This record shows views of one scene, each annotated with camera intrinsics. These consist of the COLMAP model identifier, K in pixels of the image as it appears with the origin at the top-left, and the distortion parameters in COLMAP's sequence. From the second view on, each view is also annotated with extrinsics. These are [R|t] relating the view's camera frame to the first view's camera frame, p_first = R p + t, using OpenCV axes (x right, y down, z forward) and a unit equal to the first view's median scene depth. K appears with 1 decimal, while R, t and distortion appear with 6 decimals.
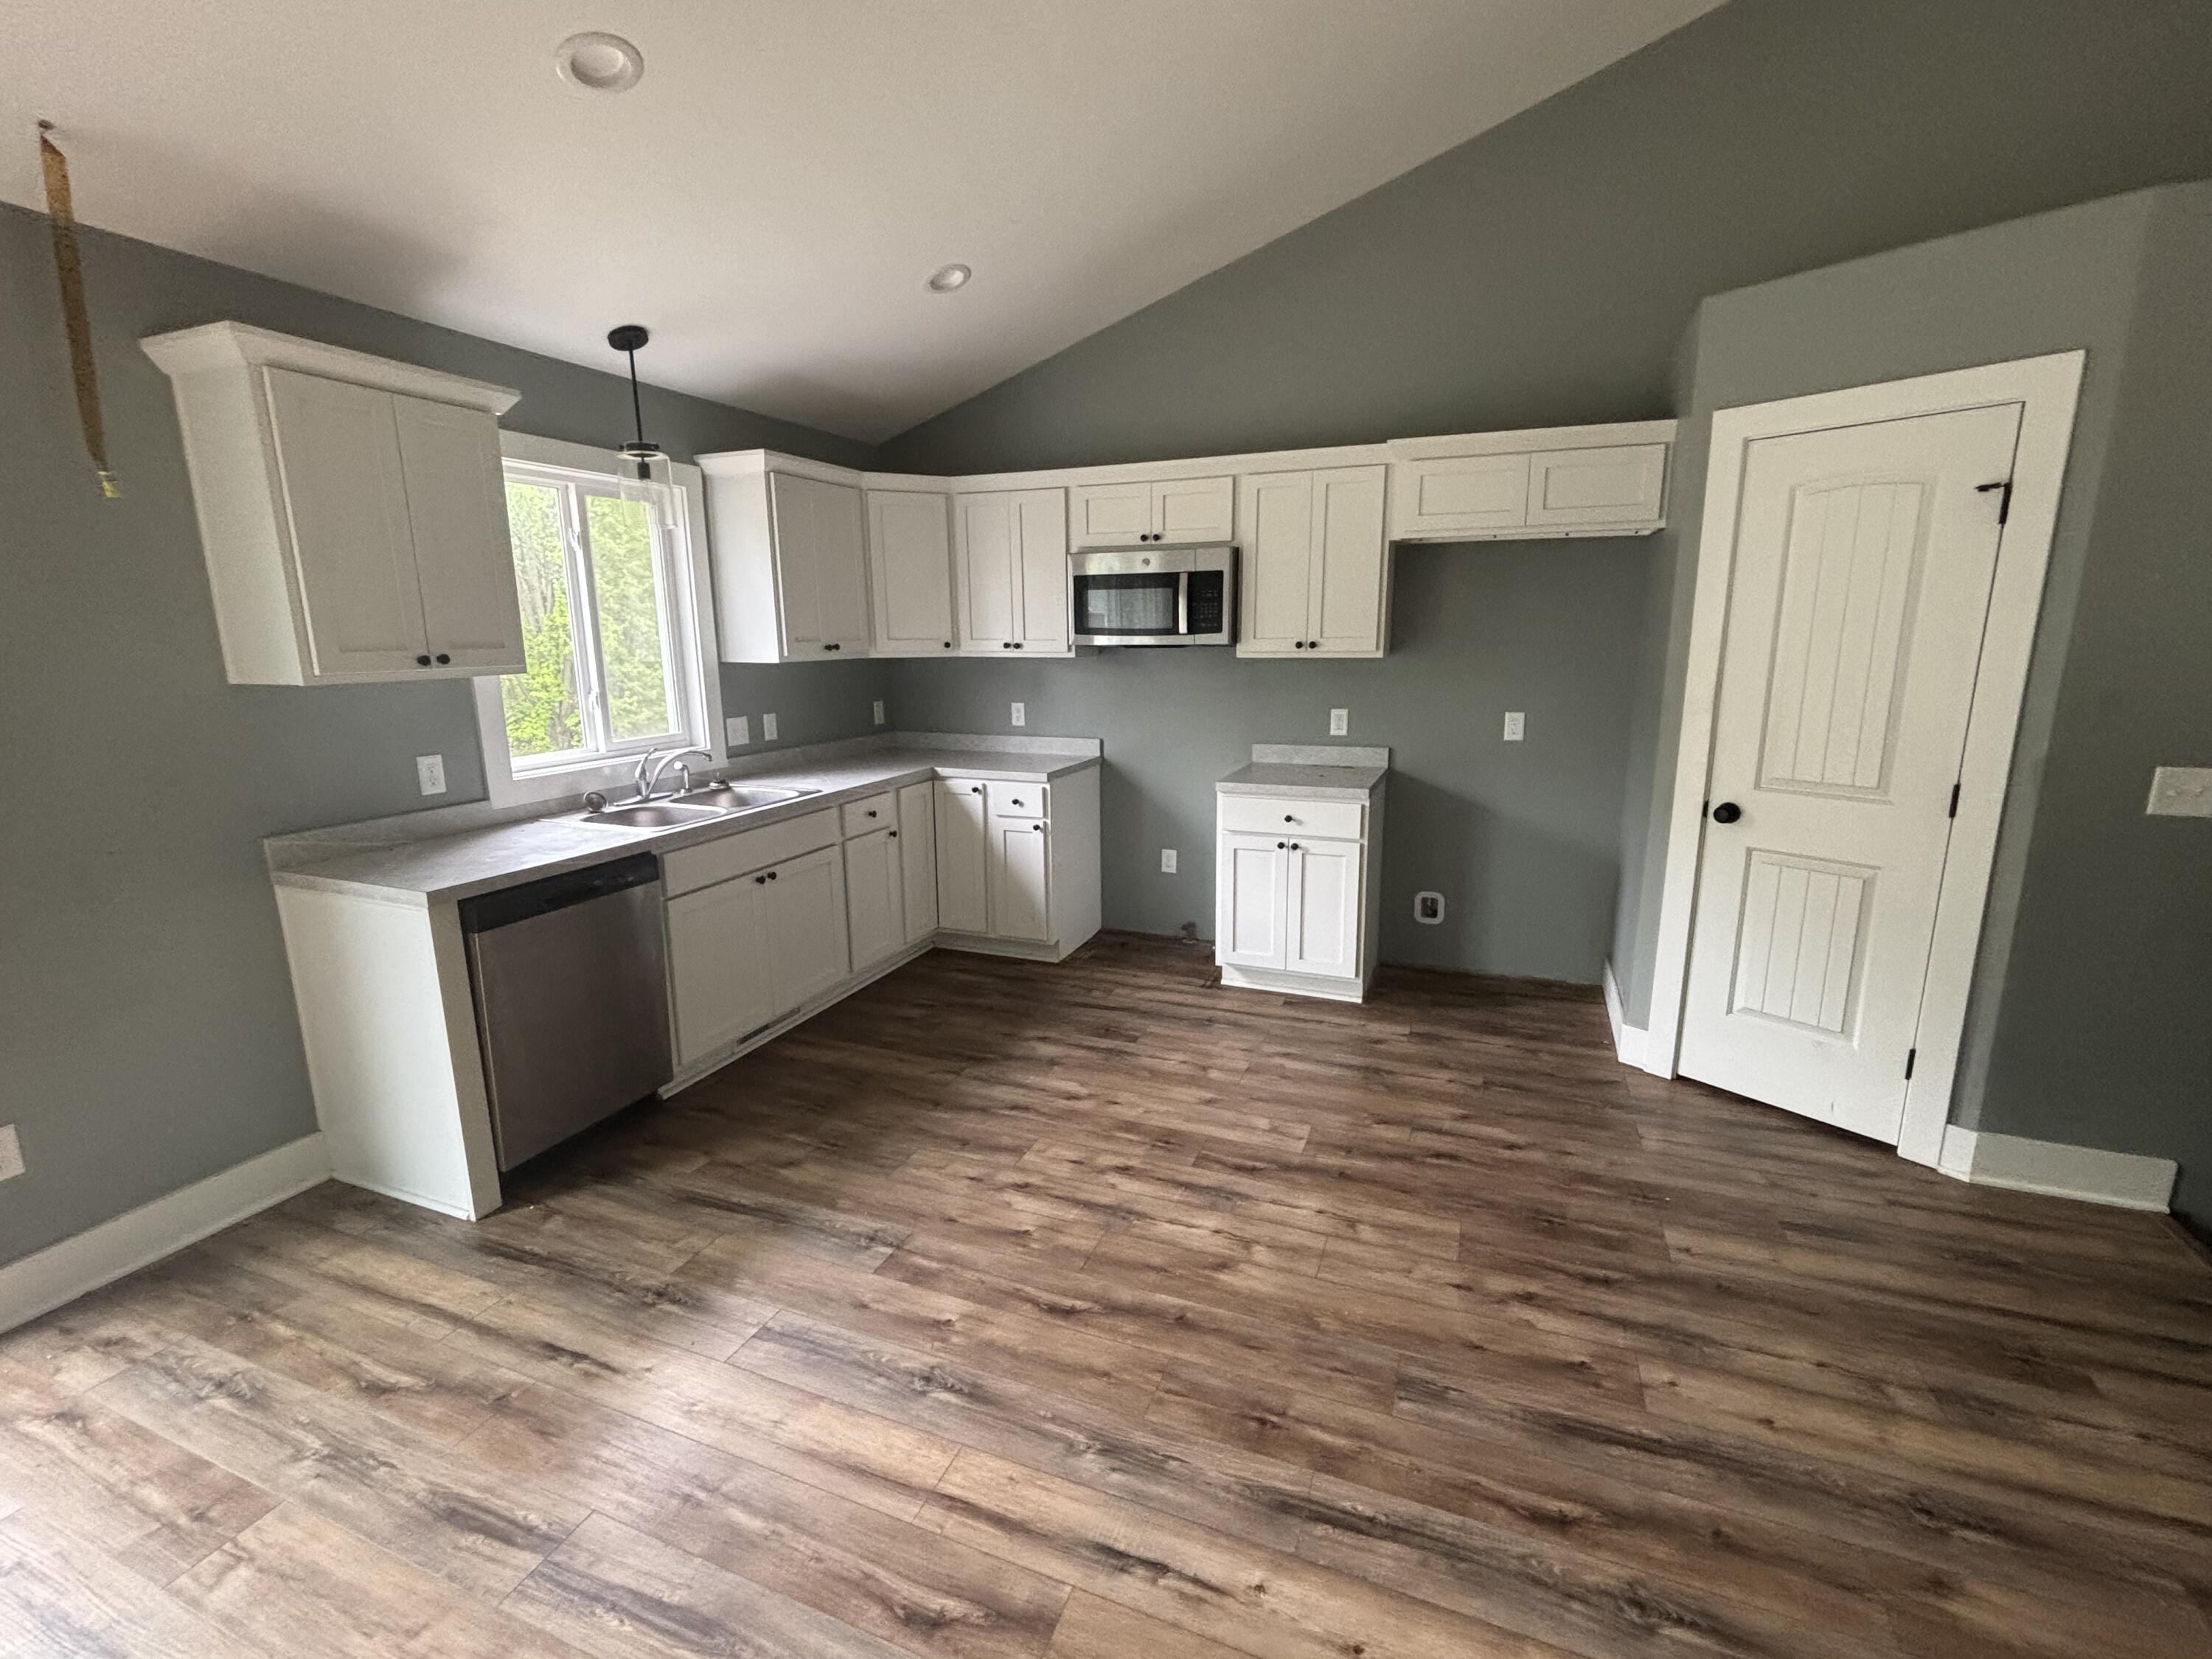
lens RADIAL K [[958.8, 0, 1106.0], [0, 958.8, 829.5], [0, 0, 1]] dist [-0.000685, -0.000744]
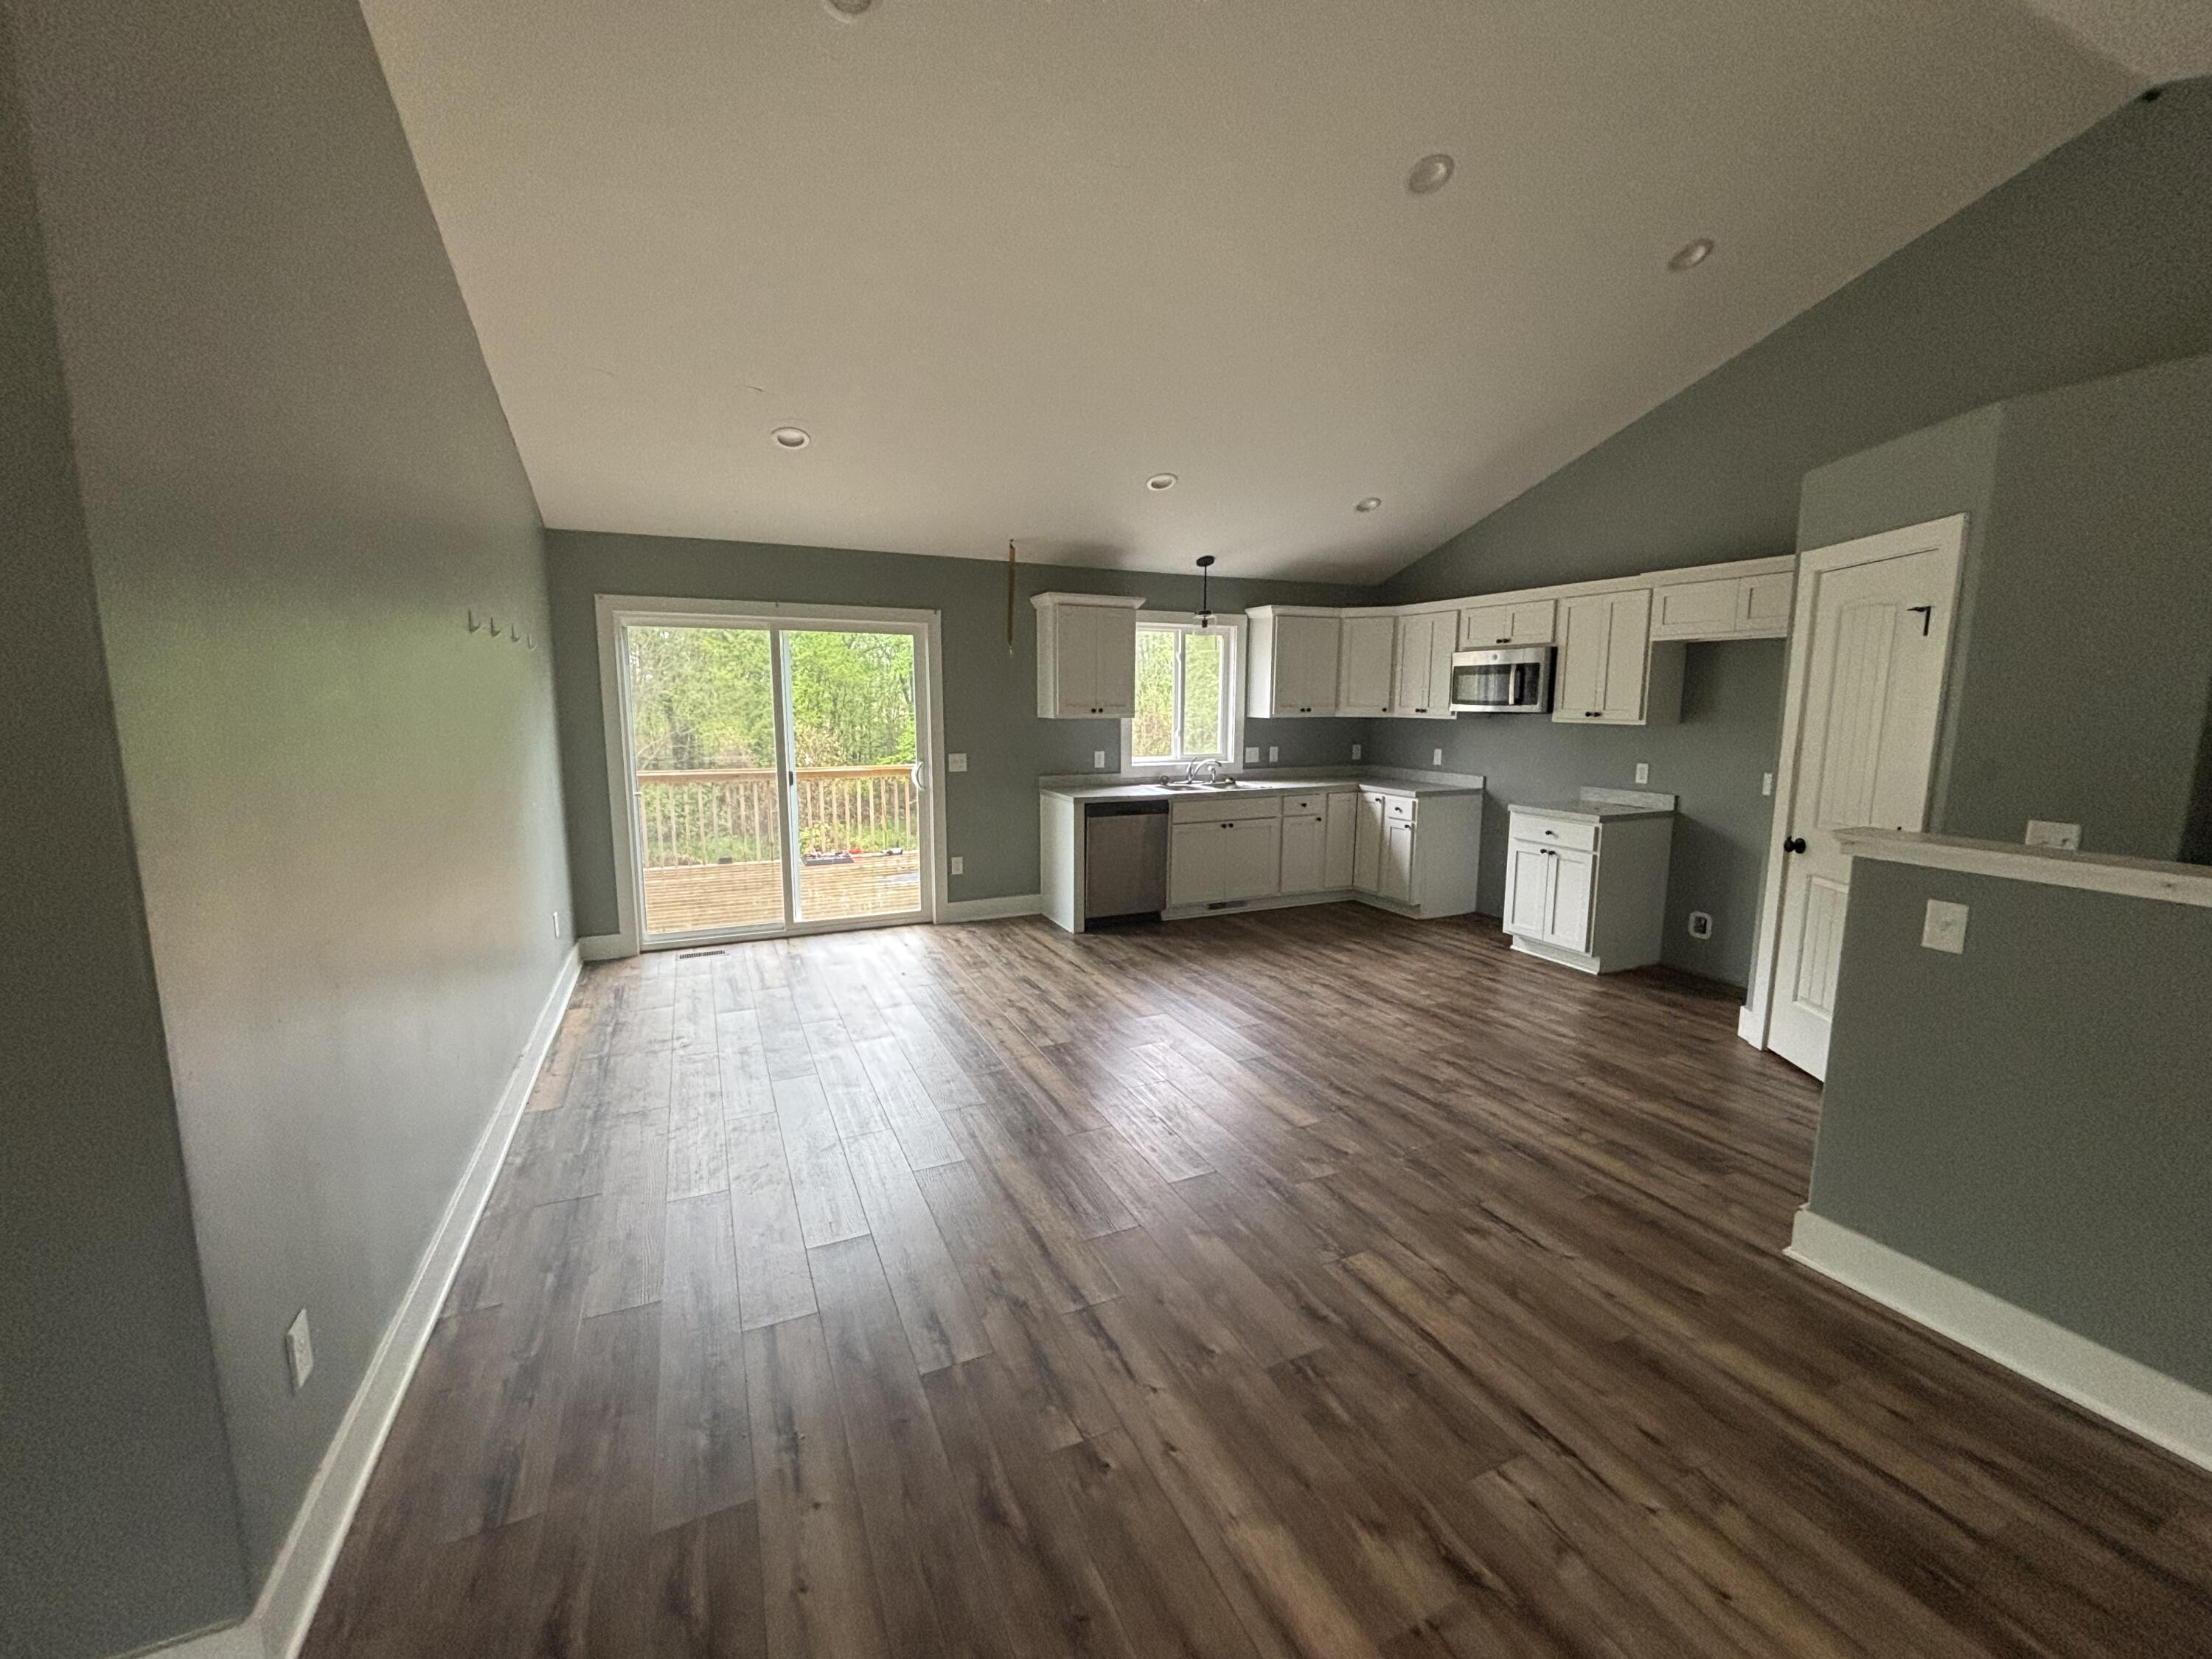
lens RADIAL K [[873.2, 0, 1106.0], [0, 873.2, 829.5], [0, 0, 1]] dist [-0.000311, -0.000171]
pose [[0.724489, 0.112892, -0.679979, 0.661390], [-0.149325, 0.988775, 0.005060, 0.084427], [0.672917, 0.097872, 0.733214, -0.457619]]
